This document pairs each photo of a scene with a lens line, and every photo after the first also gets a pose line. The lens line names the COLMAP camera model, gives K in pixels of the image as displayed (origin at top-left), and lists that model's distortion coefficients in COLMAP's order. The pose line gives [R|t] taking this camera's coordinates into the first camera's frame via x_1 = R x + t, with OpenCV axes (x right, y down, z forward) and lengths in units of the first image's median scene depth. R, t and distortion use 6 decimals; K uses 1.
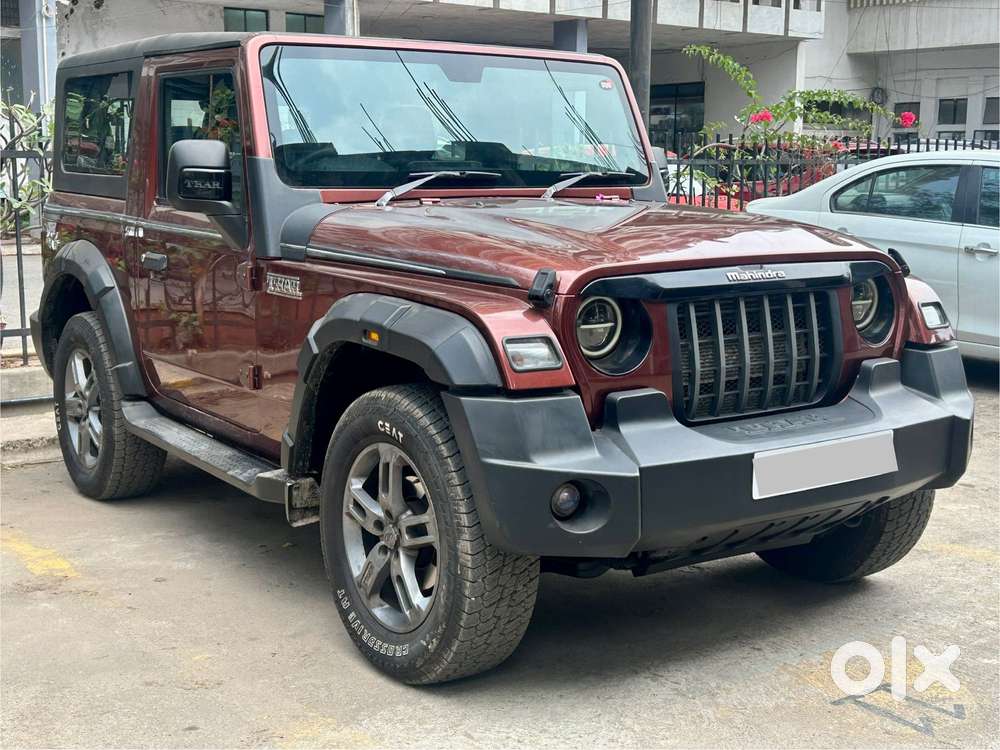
lens RADIAL K [[1278.2, 0, 500.0], [0, 1278.2, 375.0], [0, 0, 1]] dist [0.196236, -0.585834]
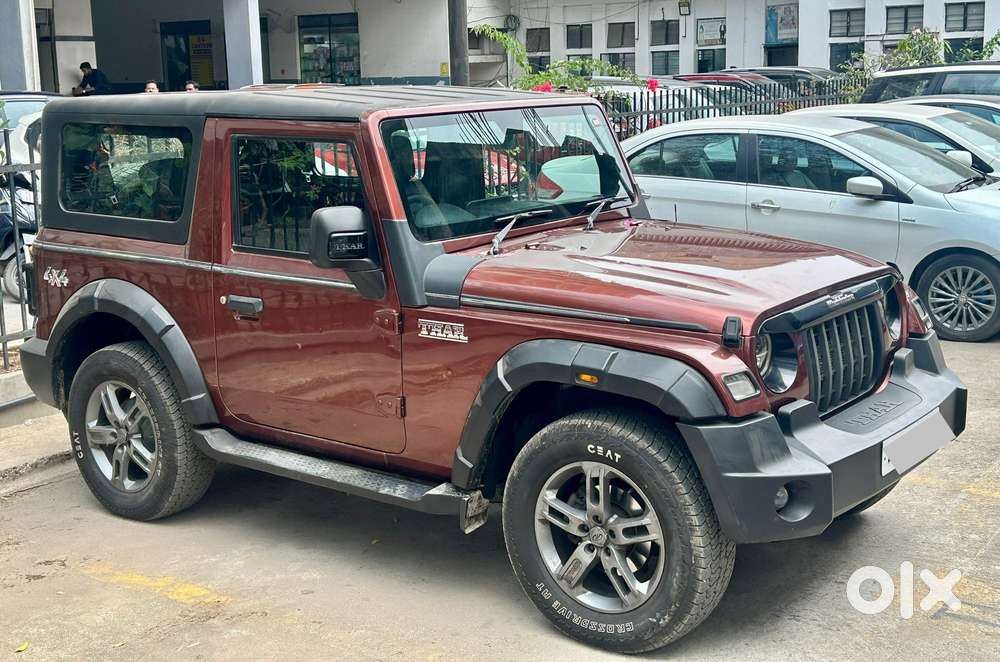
lens RADIAL K [[1270.9, 0, 497.5], [0, 1270.9, 295.0], [0, 0, 1]] dist [0.175542, -0.545726]
pose [[0.955792, -0.080327, 0.282860, -0.484361], [0.078522, 0.996755, 0.017732, -0.128601], [-0.283367, 0.005263, 0.958997, -0.142907]]
